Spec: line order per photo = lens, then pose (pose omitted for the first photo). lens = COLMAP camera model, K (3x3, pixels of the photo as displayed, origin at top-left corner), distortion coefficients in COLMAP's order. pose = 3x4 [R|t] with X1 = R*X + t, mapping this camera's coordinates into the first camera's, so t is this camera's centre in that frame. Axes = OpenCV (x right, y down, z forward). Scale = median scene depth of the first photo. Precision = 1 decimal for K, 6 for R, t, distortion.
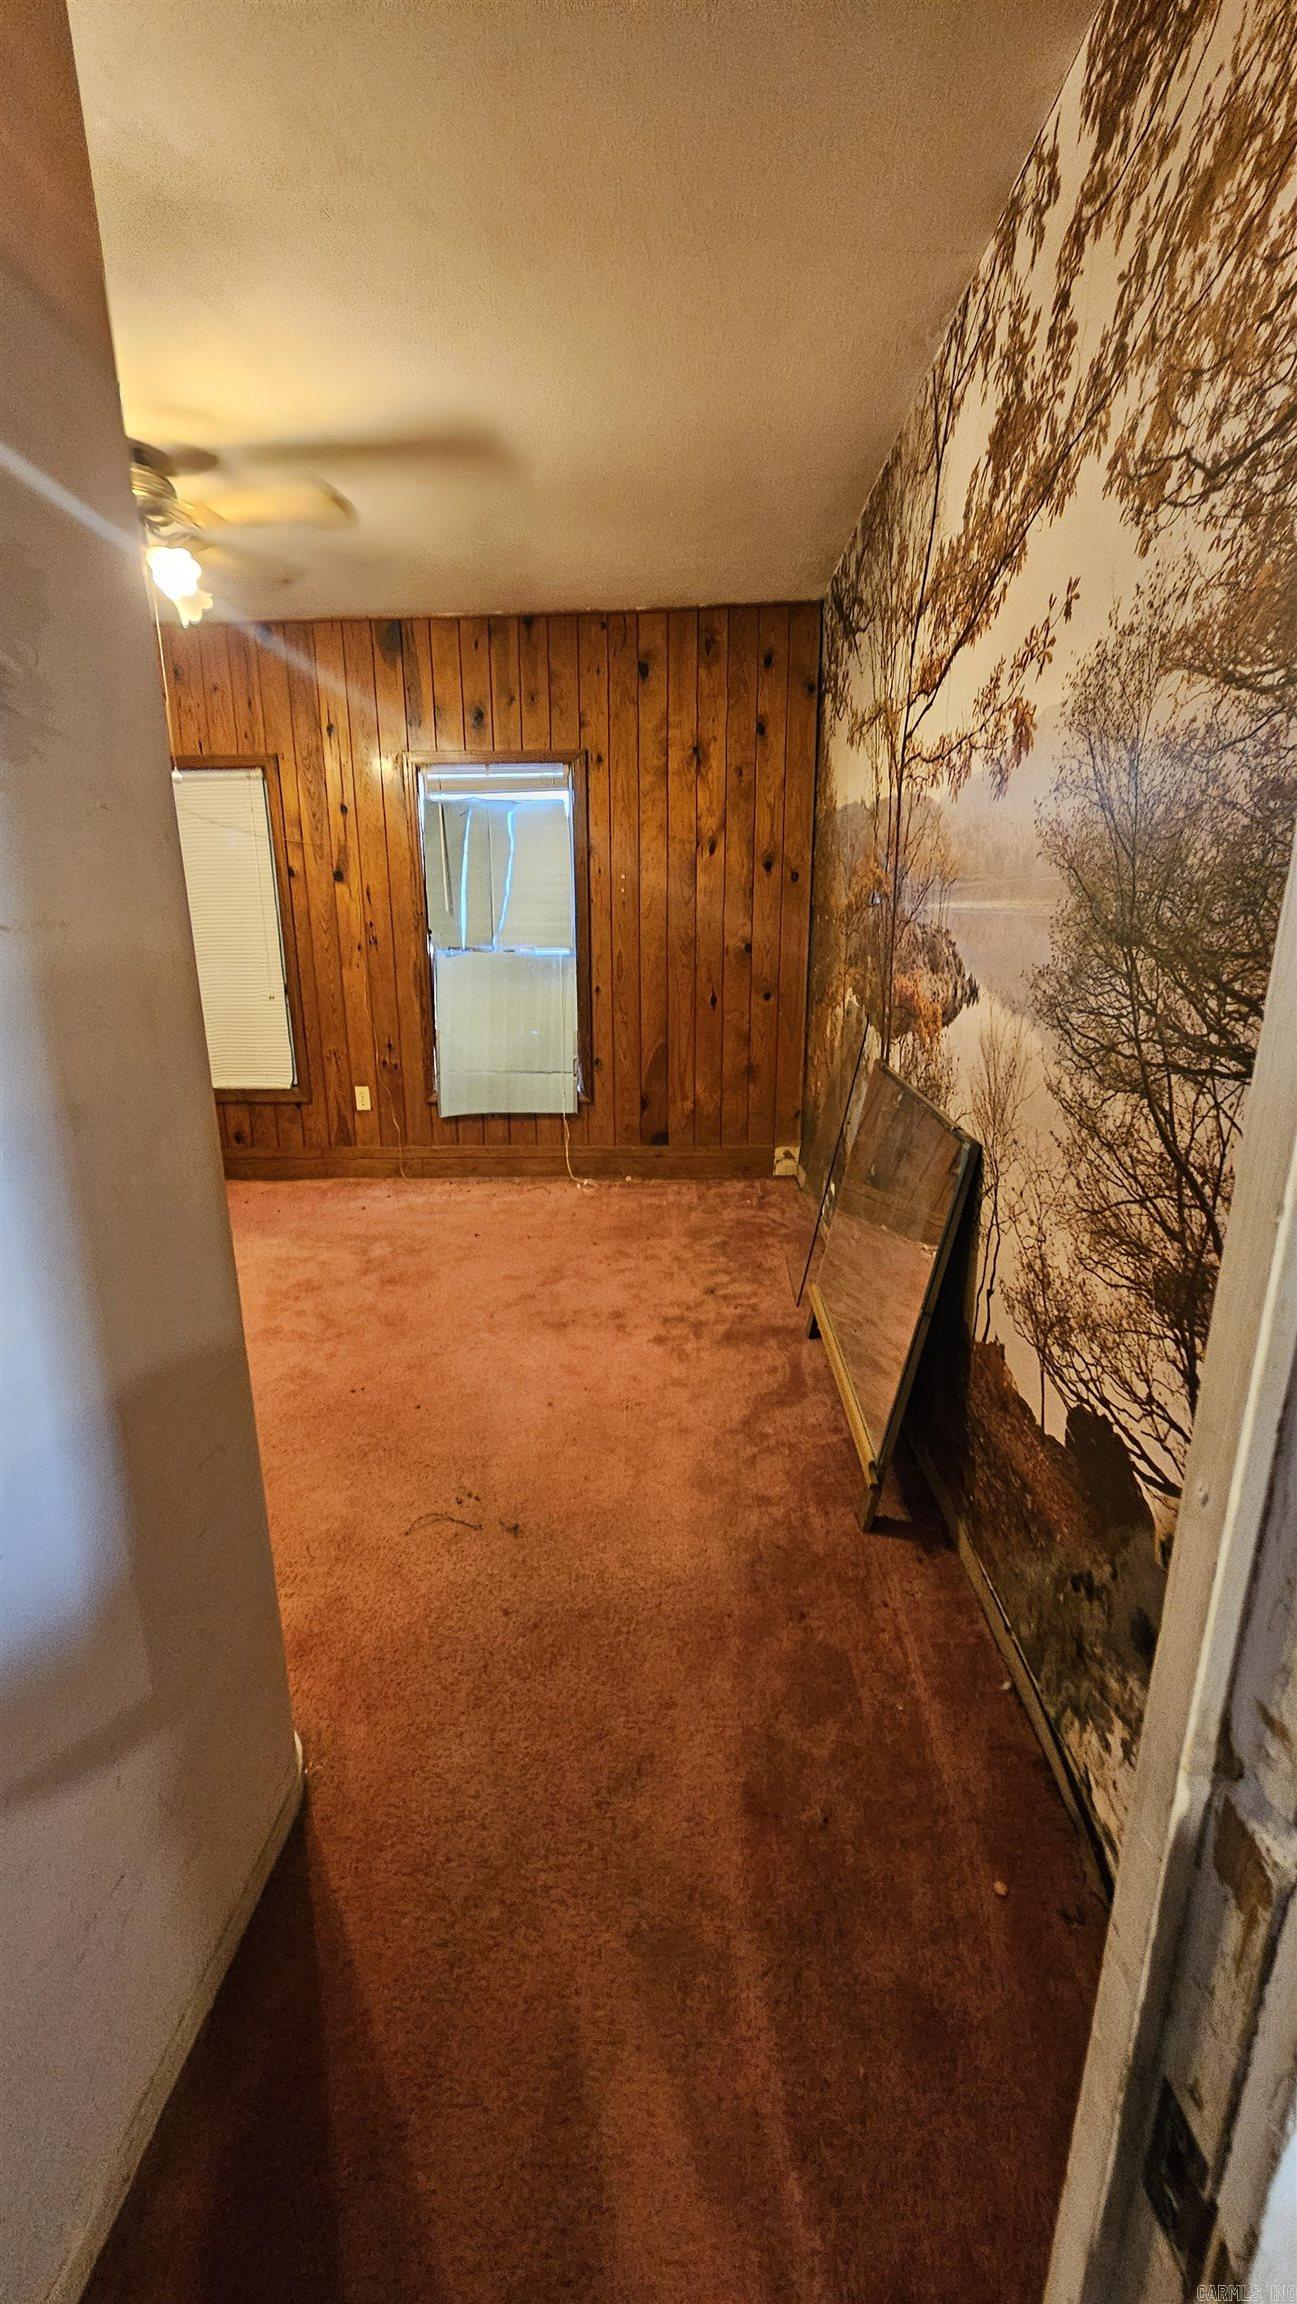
lens RADIAL K [[940.7, 0, 648.1], [0, 940.7, 1154.9], [0, 0, 1]] dist [-0.000802, -0.000269]
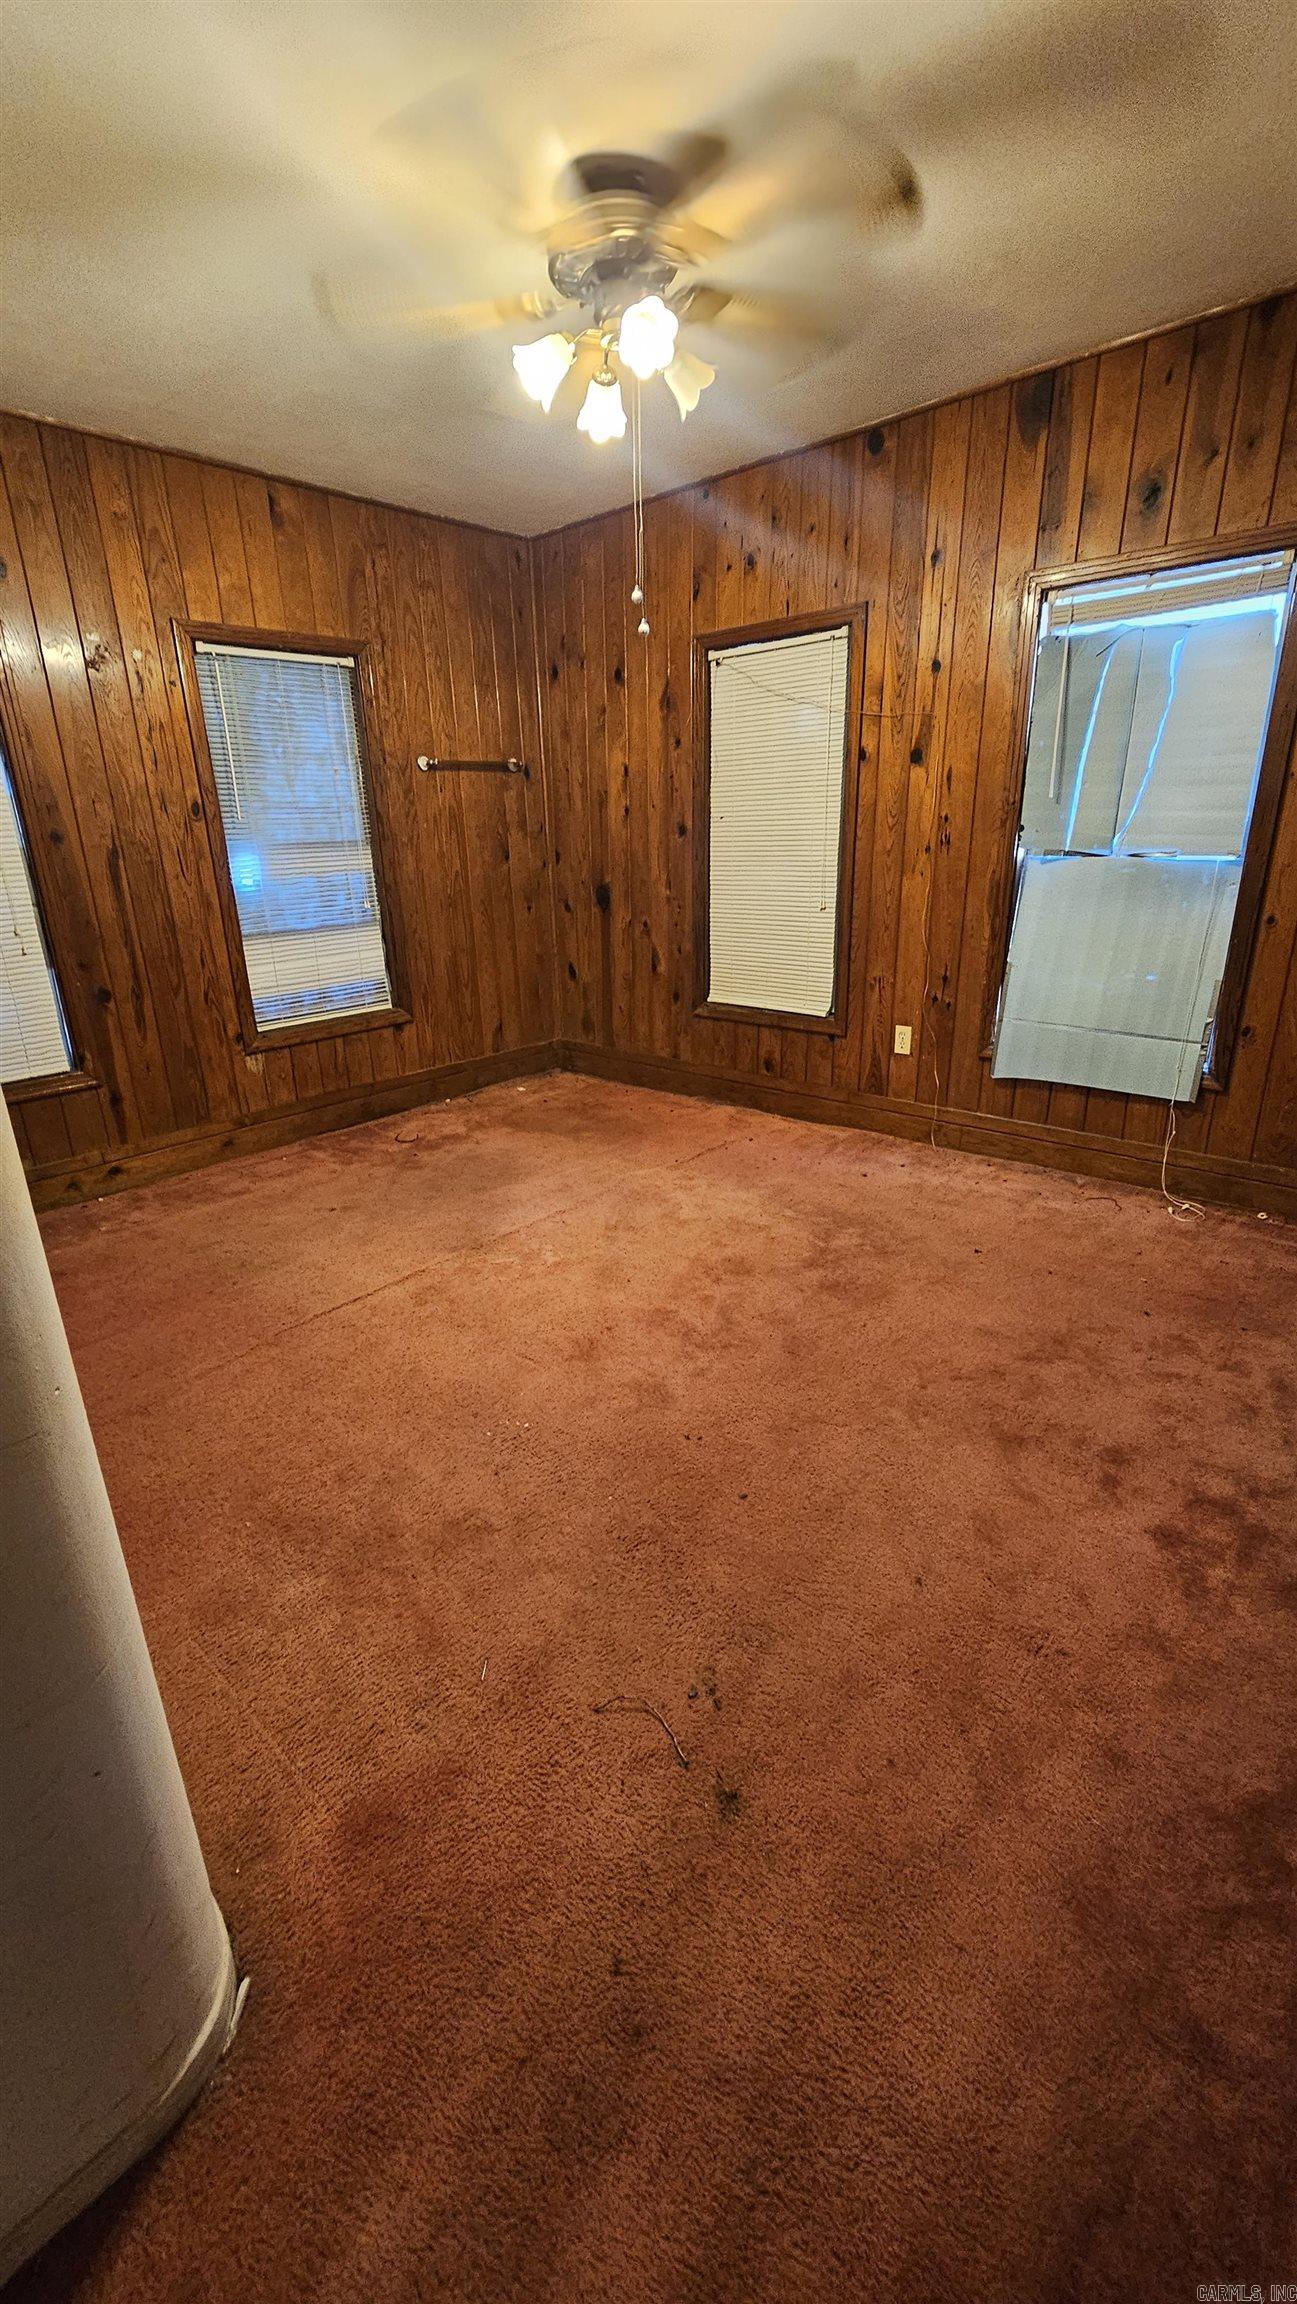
lens RADIAL K [[940.7, 0, 647.3], [0, 940.7, 1150.4], [0, 0, 1]] dist [-0.000802, -0.000269]
pose [[0.754134, 0.205661, -0.623687, 0.059779], [-0.147237, 0.978471, 0.144620, -0.054149], [0.640002, -0.017233, 0.768180, 0.245019]]
